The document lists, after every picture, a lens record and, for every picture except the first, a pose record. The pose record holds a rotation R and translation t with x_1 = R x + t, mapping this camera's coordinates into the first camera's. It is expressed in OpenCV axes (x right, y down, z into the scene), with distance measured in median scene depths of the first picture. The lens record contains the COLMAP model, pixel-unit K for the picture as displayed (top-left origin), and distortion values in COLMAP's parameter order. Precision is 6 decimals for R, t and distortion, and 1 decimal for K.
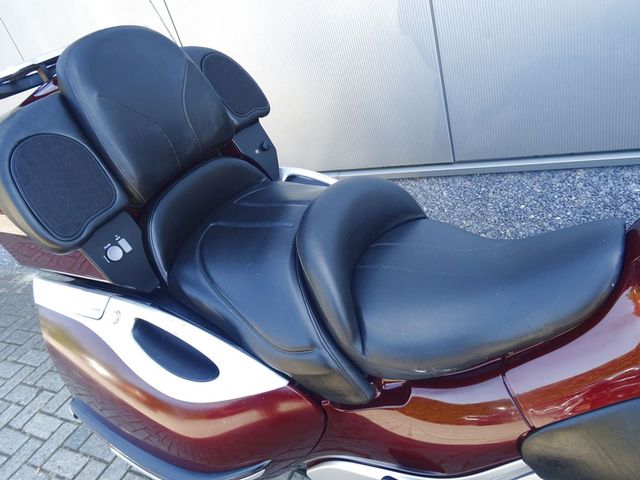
lens RADIAL K [[484.1, 0, 320.0], [0, 484.1, 240.0], [0, 0, 1]] dist [-0.001984, -0.001231]
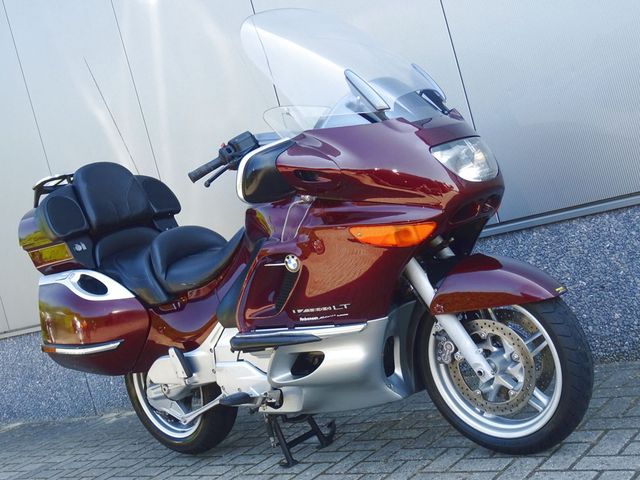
lens RADIAL K [[868.1, 0, 320.0], [0, 868.1, 240.0], [0, 0, 1]] dist [-0.011259, -0.002107]
pose [[0.966501, -0.007354, -0.256559, 1.663336], [-0.106987, 0.897065, -0.428751, 1.572658], [0.233303, 0.441837, 0.866227, -2.202512]]
